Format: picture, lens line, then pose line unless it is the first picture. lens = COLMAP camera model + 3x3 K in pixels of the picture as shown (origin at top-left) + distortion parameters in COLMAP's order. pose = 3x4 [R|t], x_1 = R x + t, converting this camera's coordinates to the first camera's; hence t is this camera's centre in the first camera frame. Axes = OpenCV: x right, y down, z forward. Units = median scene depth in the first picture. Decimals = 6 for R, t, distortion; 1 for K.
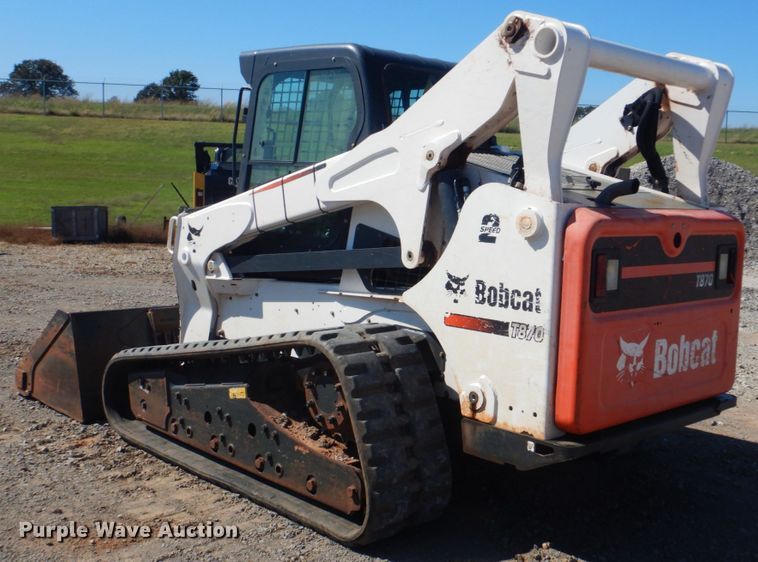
lens RADIAL K [[898.4, 0, 414.4], [0, 898.4, 254.3], [0, 0, 1]] dist [0.015729, 0.031256]
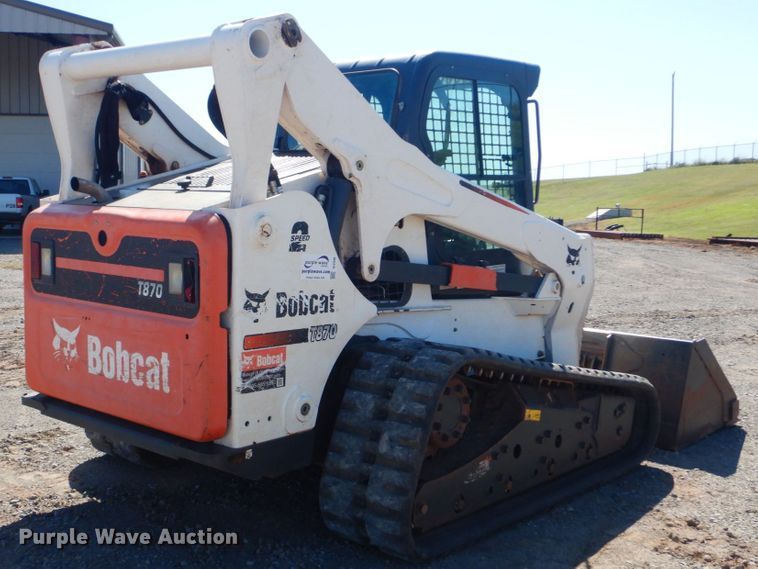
lens RADIAL K [[919.3, 0, 318.6], [0, 919.3, 271.3], [0, 0, 1]] dist [0.014056, -0.001318]
pose [[0.035251, 0.051490, -0.998051, 1.290748], [-0.094246, 0.994392, 0.047972, -0.050037], [0.994925, 0.092371, 0.039906, 1.188900]]
